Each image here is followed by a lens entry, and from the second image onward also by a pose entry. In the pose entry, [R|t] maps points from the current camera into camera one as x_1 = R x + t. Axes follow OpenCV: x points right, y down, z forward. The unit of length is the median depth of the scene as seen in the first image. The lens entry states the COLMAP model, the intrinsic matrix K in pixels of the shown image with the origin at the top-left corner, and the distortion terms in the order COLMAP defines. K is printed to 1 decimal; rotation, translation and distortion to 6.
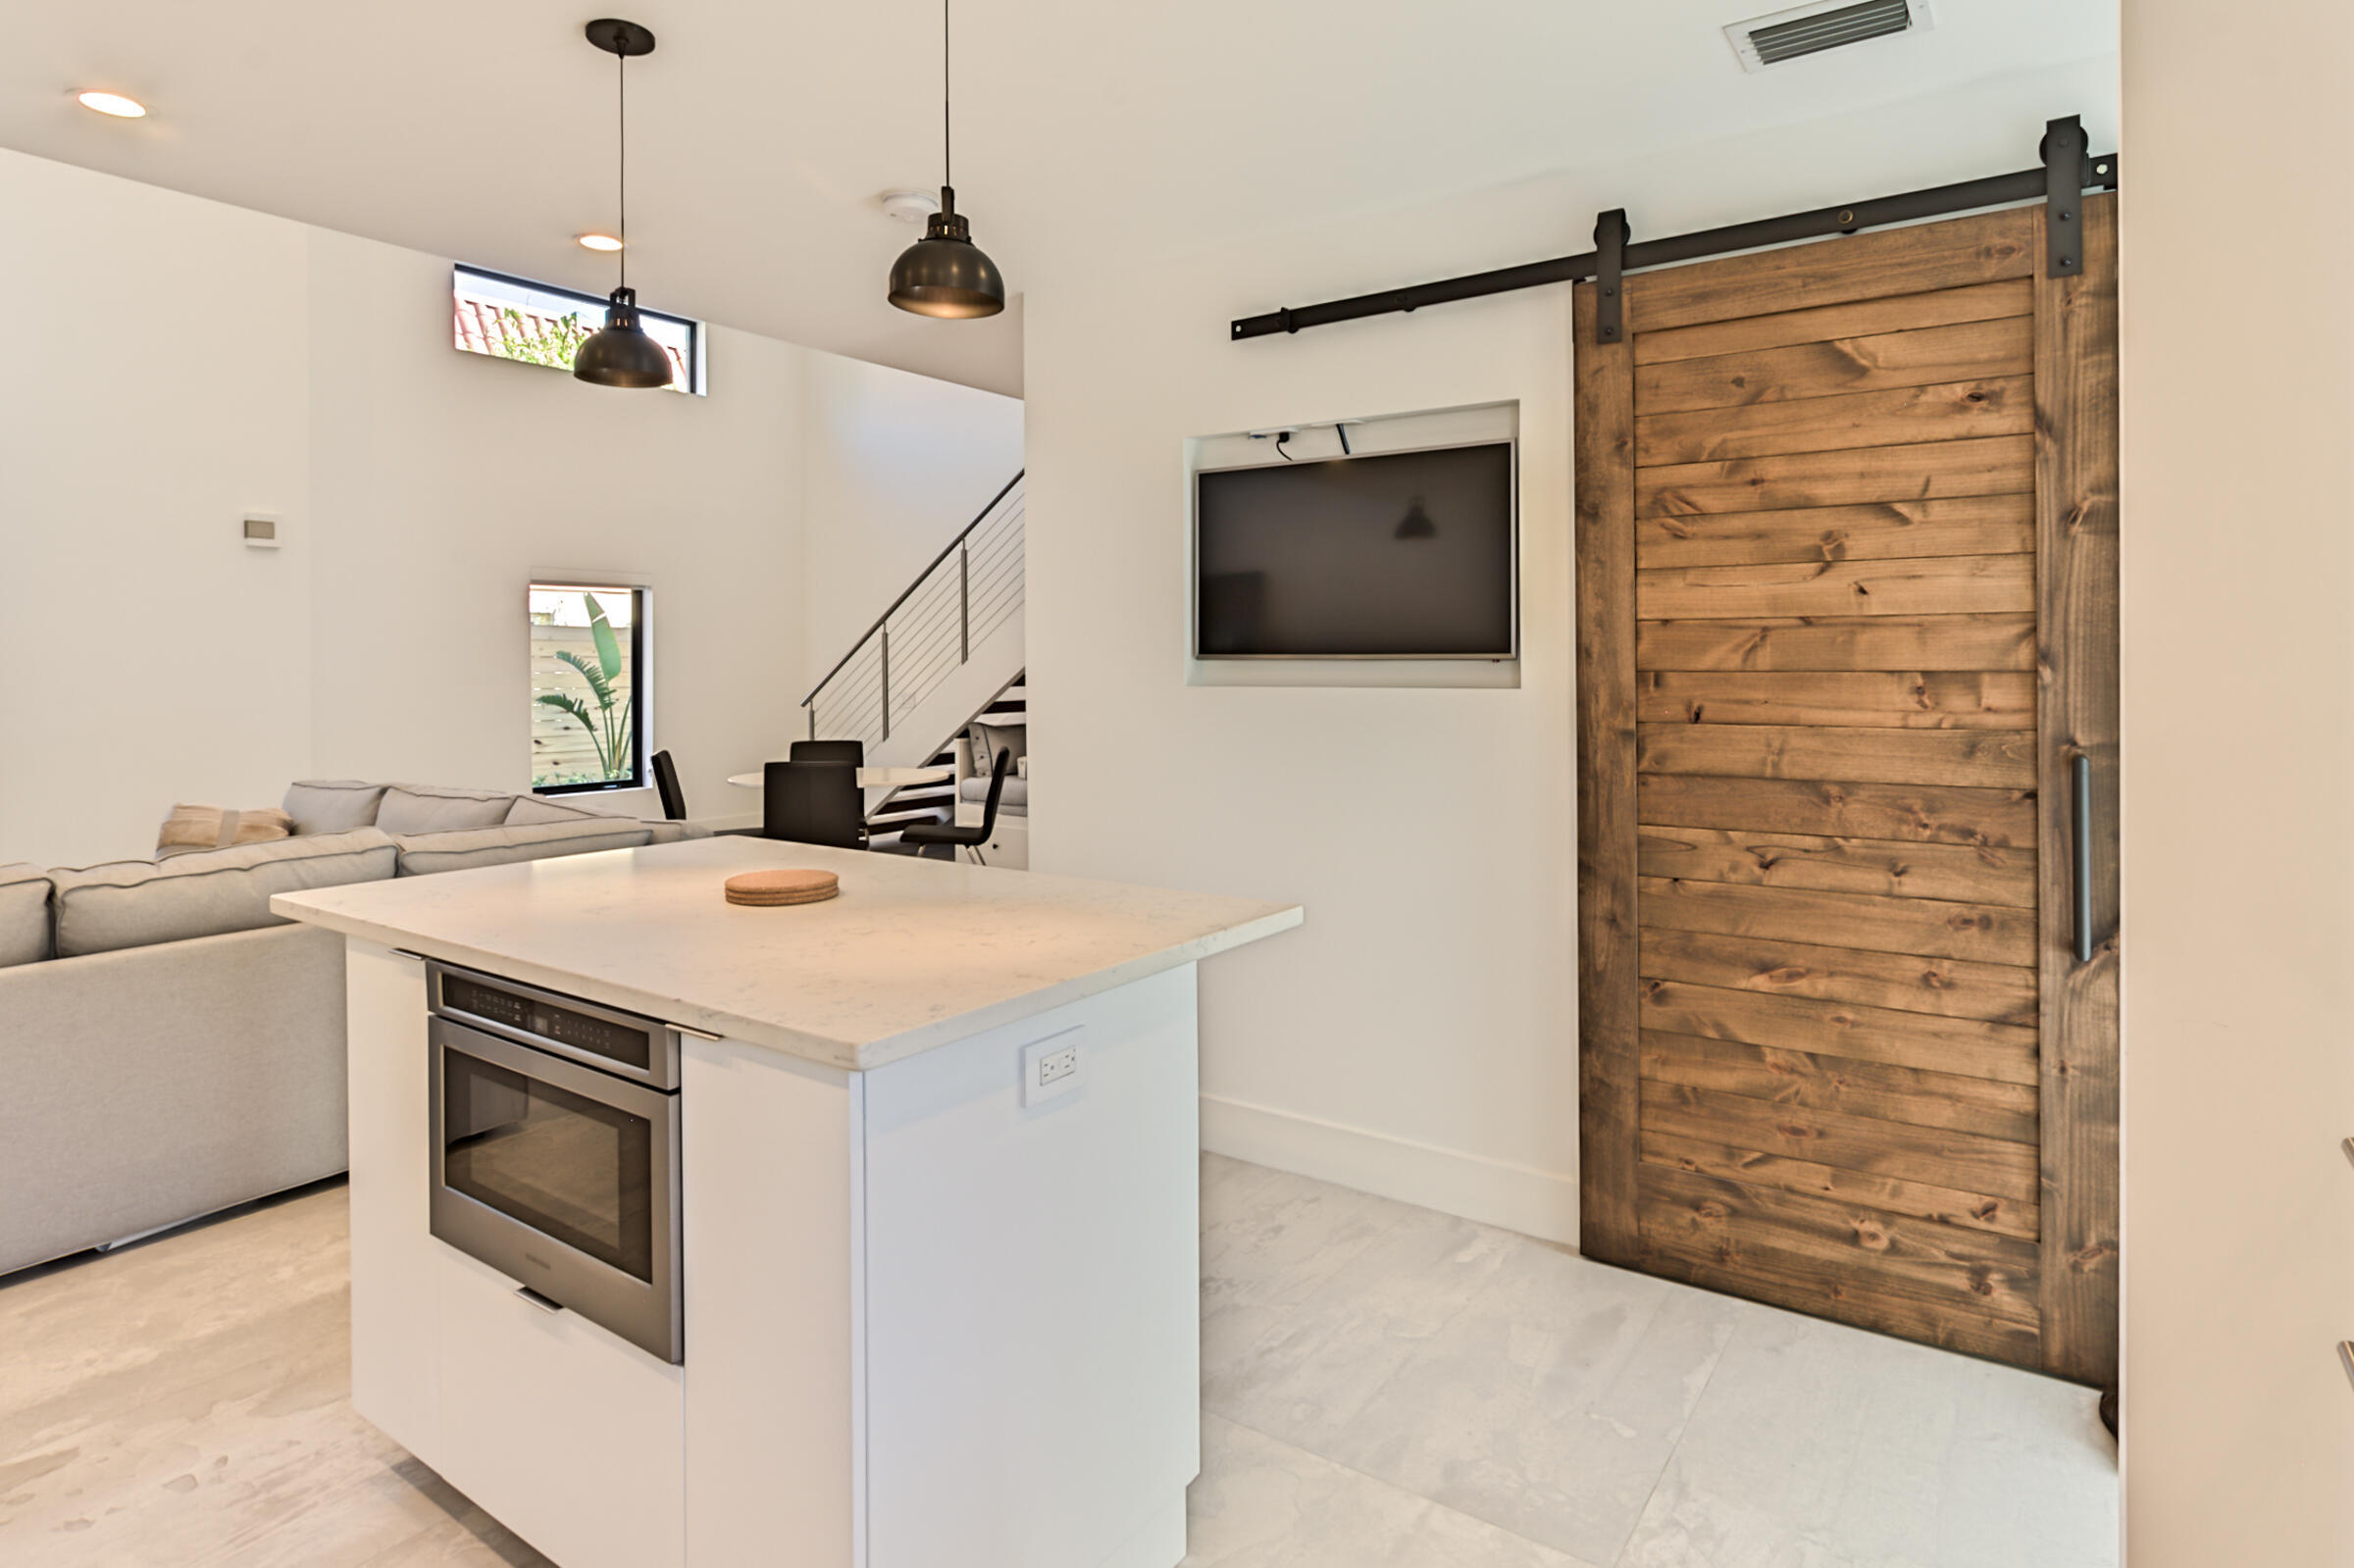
lens RADIAL K [[1228.9, 0, 1198.3], [0, 1228.9, 659.4], [0, 0, 1]] dist [-0.028195, 0.006283]
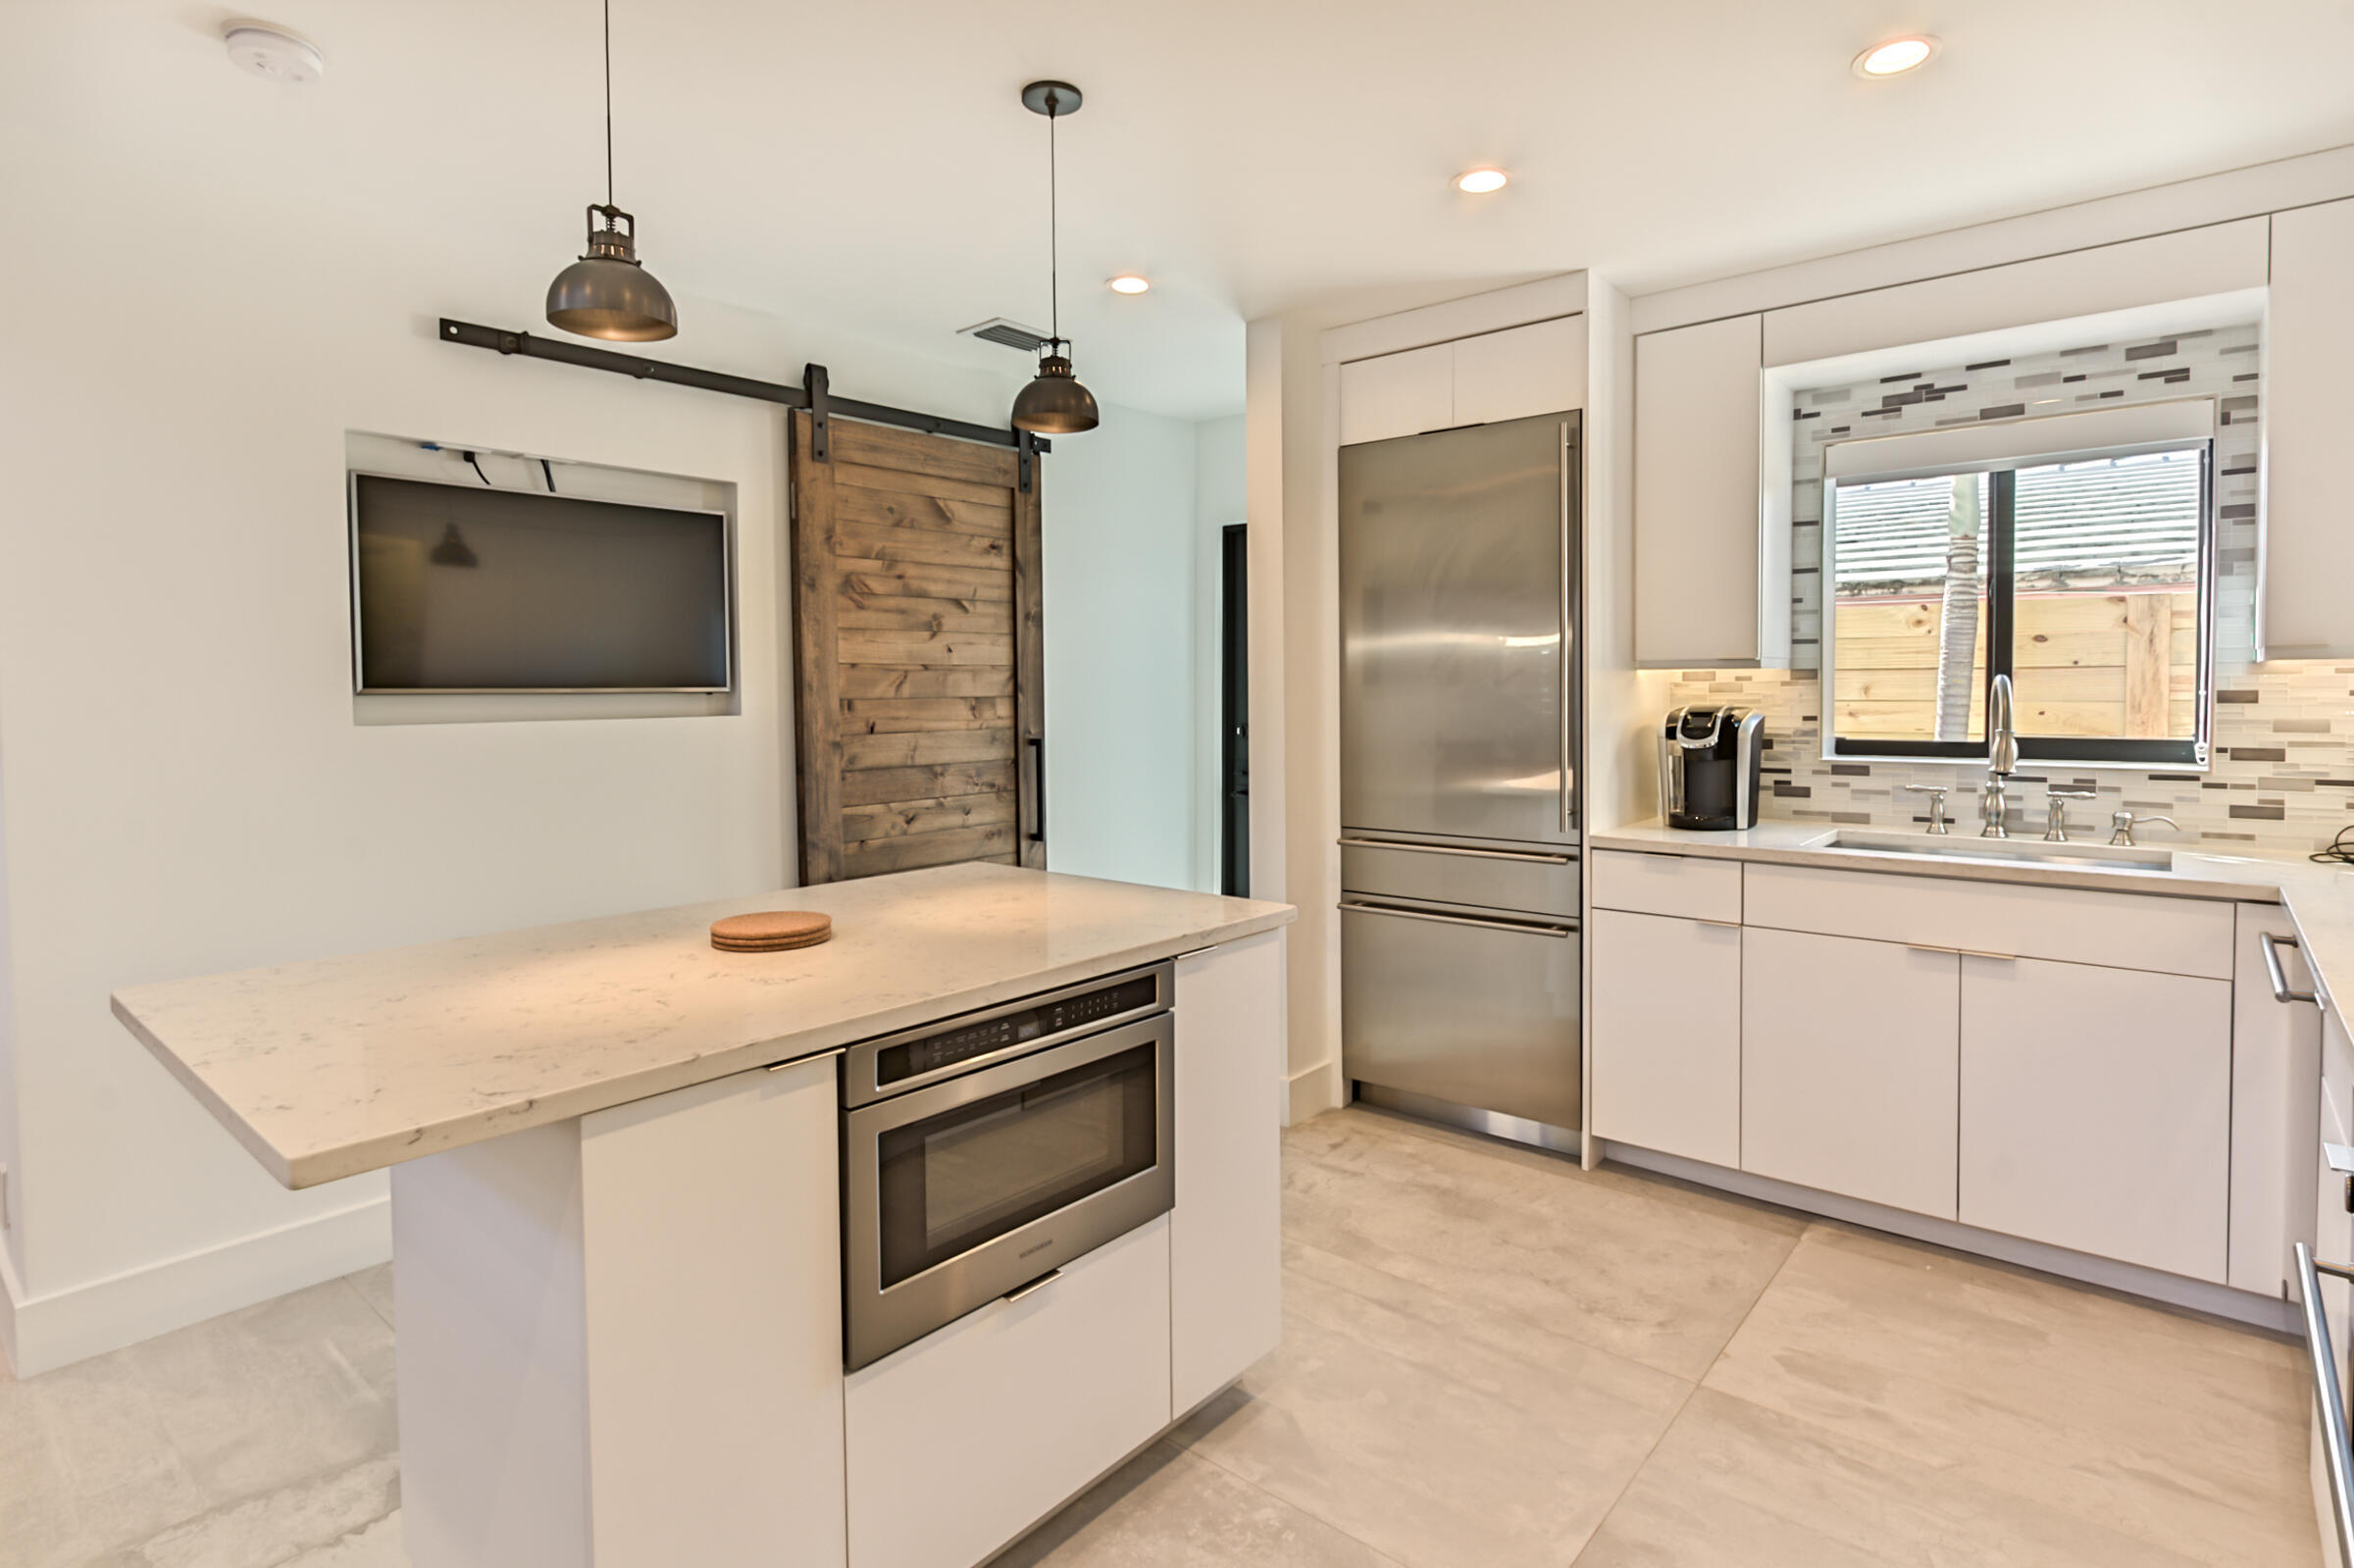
lens RADIAL K [[1186.0, 0, 1199.8], [0, 1186.0, 723.6], [0, 0, 1]] dist [-0.009062, 0.002888]
pose [[0.102446, -0.026133, 0.994395, -1.090896], [0.010124, 0.999630, 0.025227, 0.008054], [-0.994687, 0.007483, 0.102673, 0.500322]]
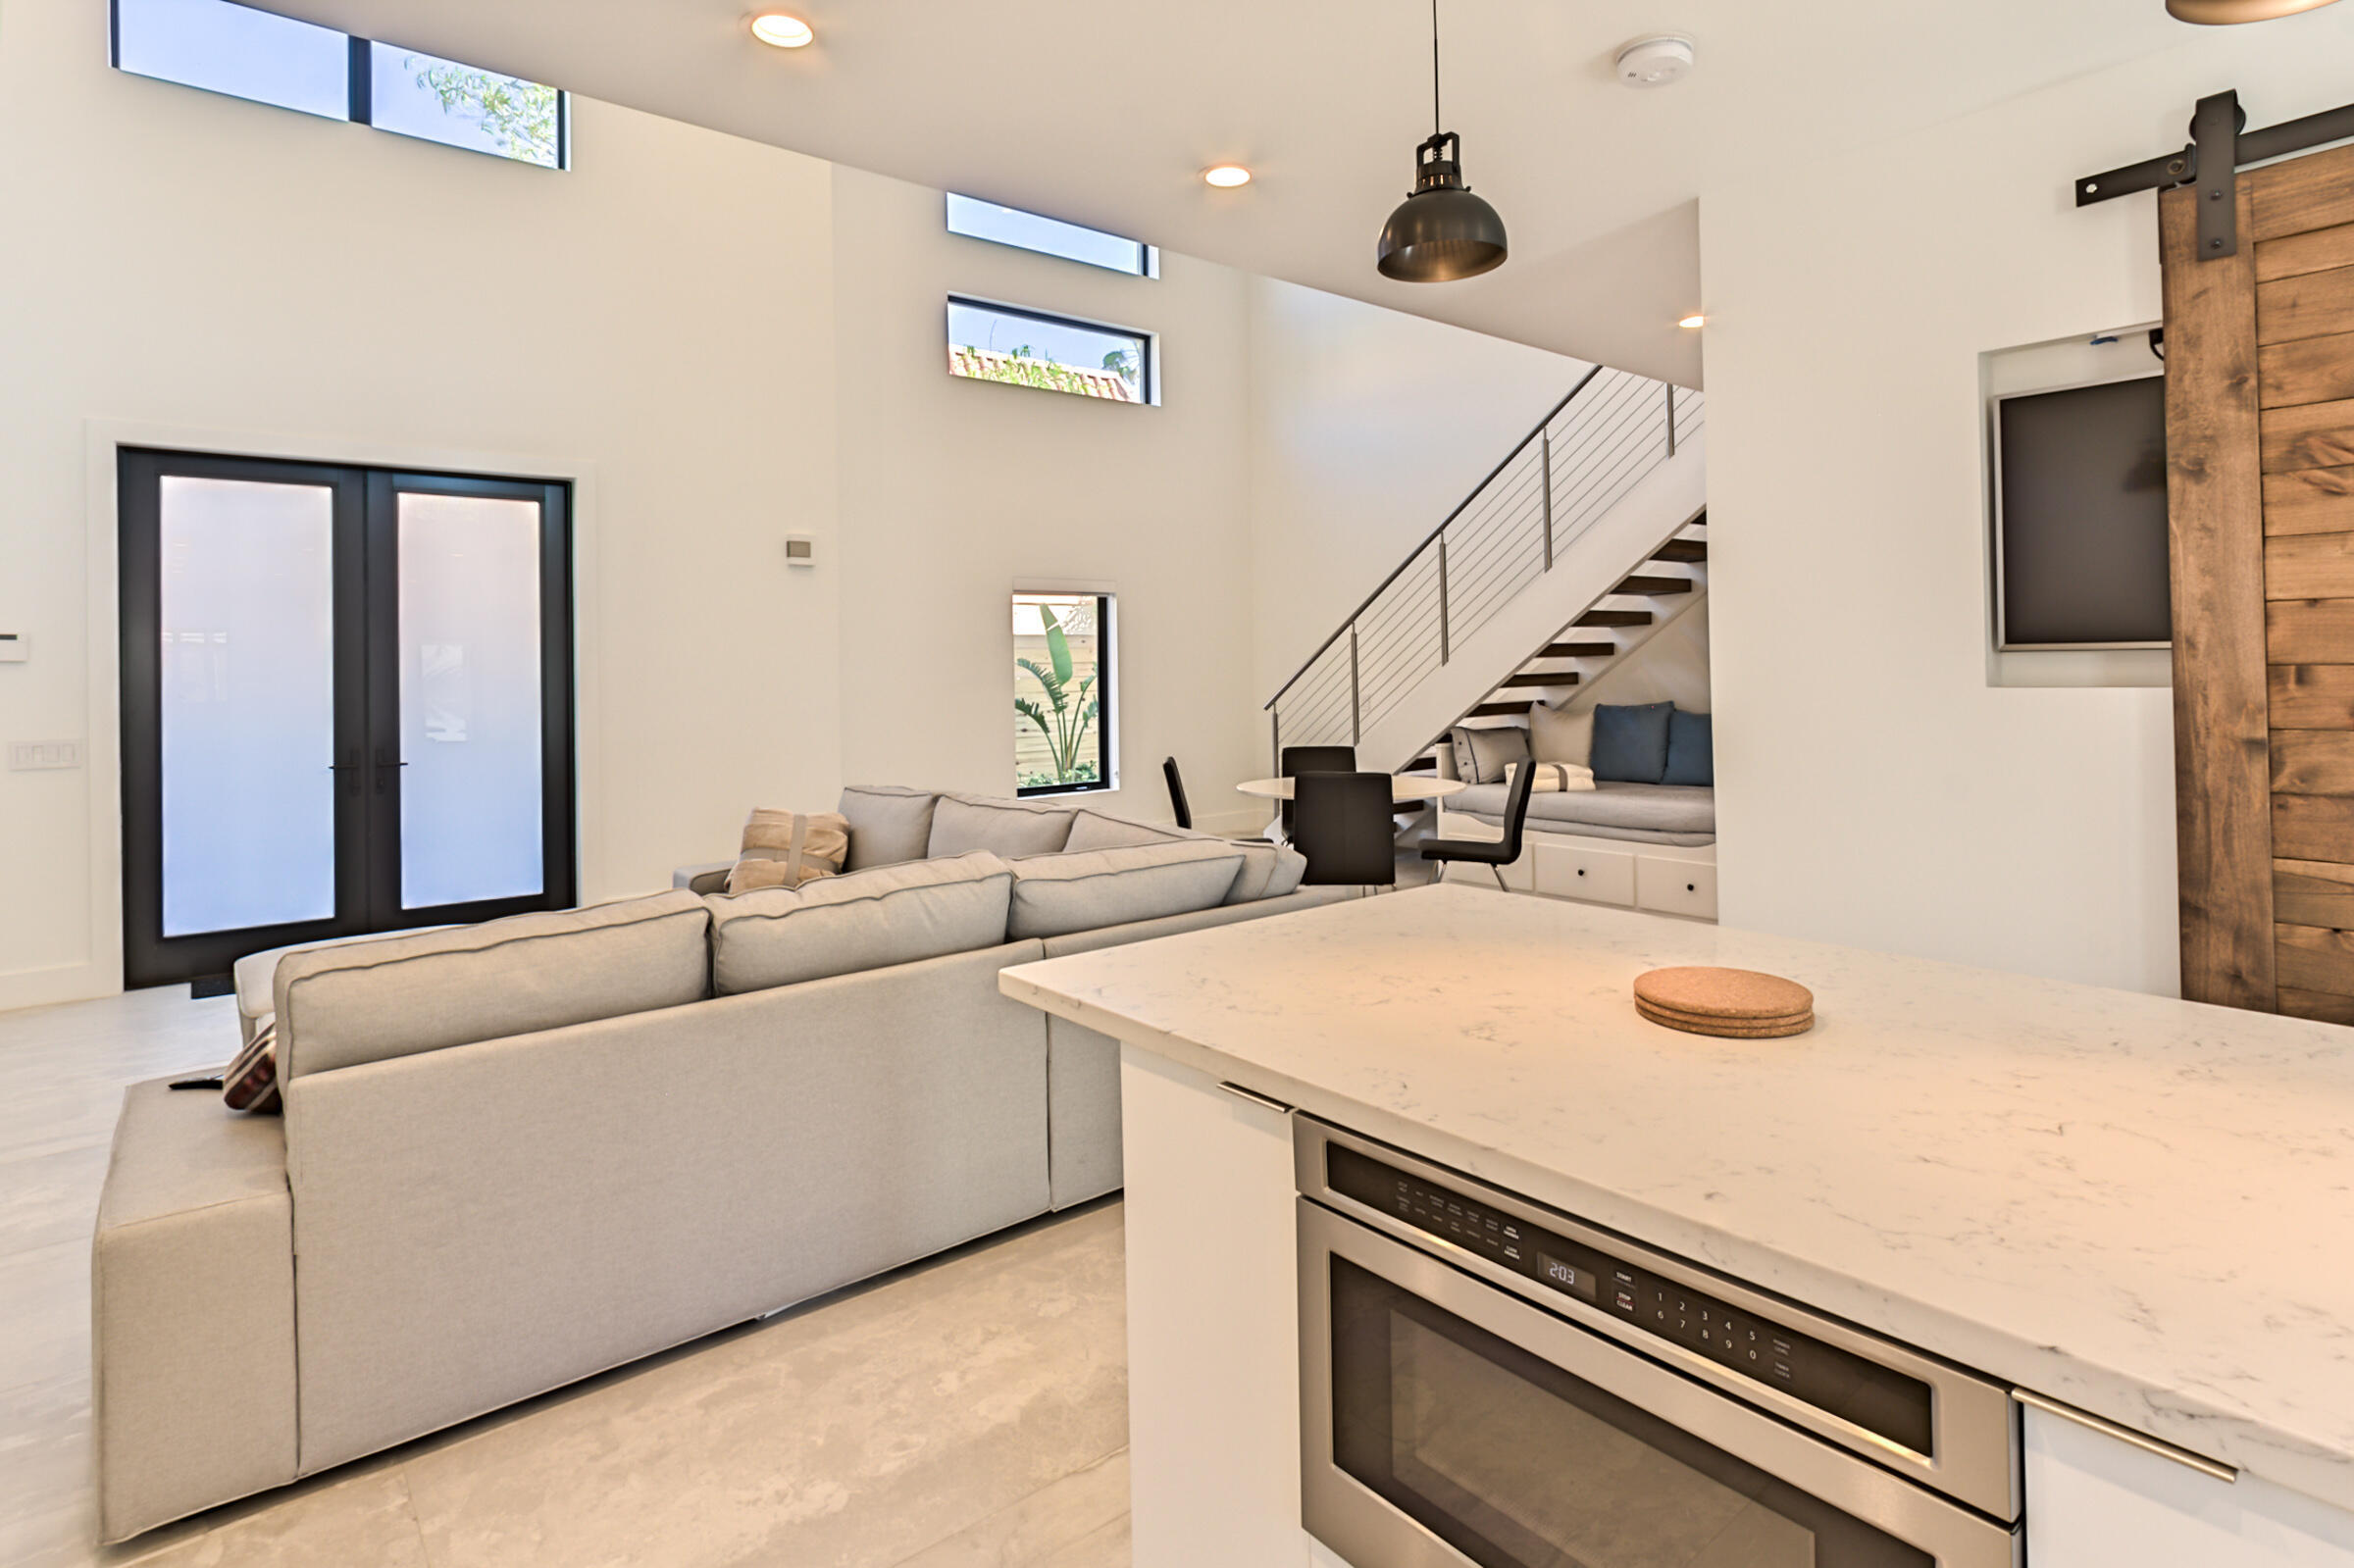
lens RADIAL K [[1186.0, 0, 1200.5], [0, 1186.0, 654.6], [0, 0, 1]] dist [-0.009062, 0.002888]
pose [[0.956934, -0.014517, -0.289944, -0.095686], [0.012932, 0.999889, -0.007381, -0.000188], [0.290019, 0.003313, 0.957015, 0.069958]]
